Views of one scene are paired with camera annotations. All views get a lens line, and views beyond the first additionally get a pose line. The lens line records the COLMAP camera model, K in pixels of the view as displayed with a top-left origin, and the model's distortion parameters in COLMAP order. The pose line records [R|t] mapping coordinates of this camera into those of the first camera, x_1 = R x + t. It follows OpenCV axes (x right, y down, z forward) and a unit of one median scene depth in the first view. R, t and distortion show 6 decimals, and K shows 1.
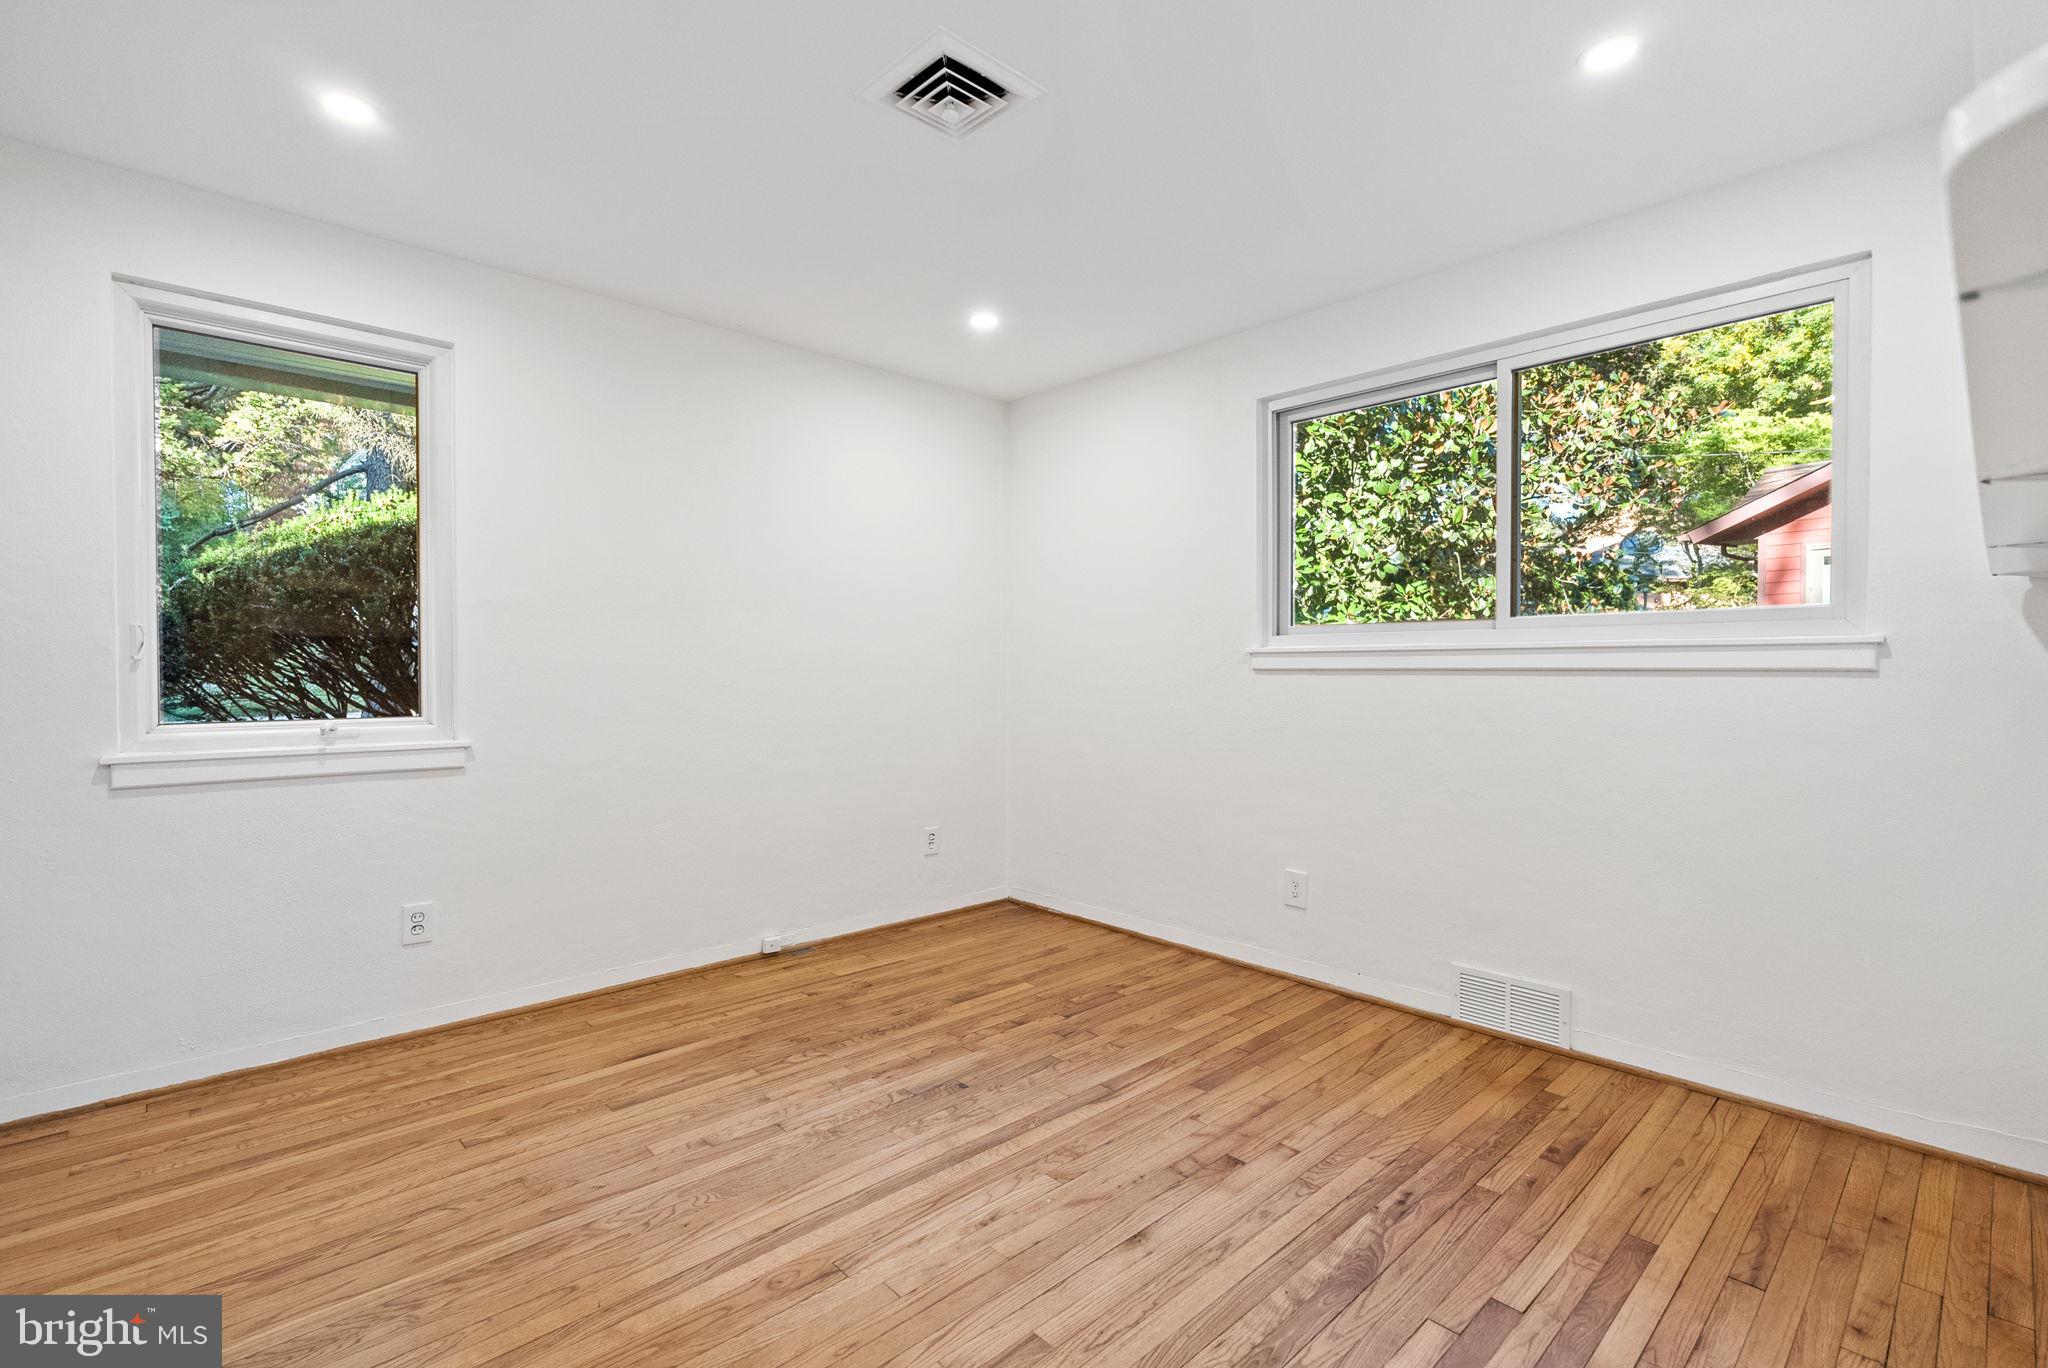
lens RADIAL K [[932.4, 0, 1017.5], [0, 932.4, 676.6], [0, 0, 1]] dist [0.000174, 0.000894]
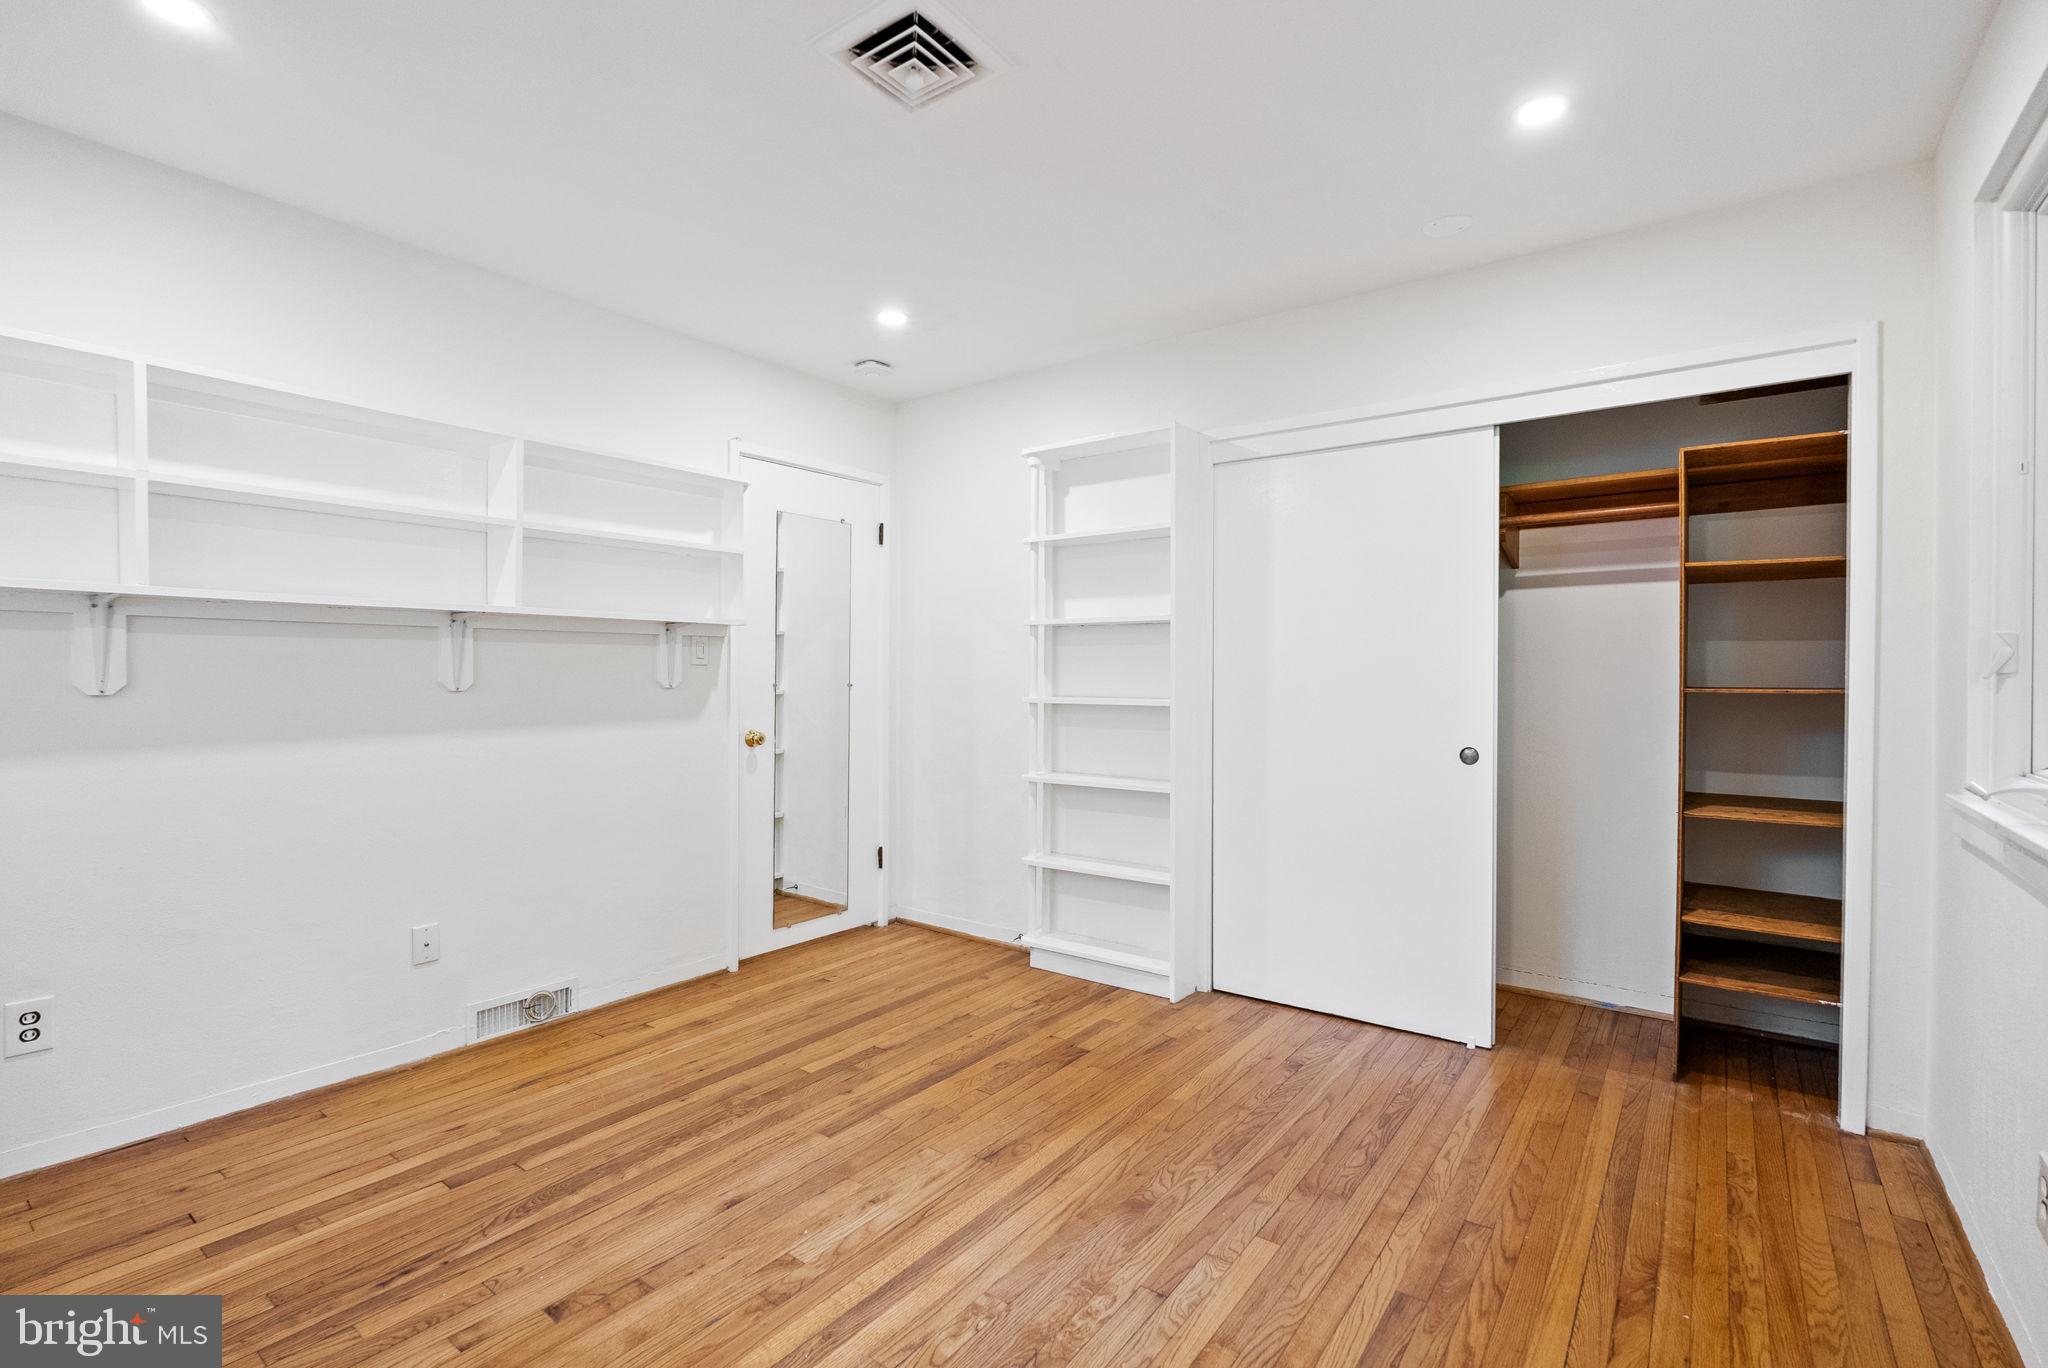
lens RADIAL K [[932.4, 0, 1017.5], [0, 932.4, 676.6], [0, 0, 1]] dist [0.000174, 0.000894]
pose [[-0.985150, -0.003128, -0.171666, -0.015285], [-0.005343, 0.999908, 0.012445, -0.028730], [0.171612, 0.013177, -0.985077, 1.984379]]
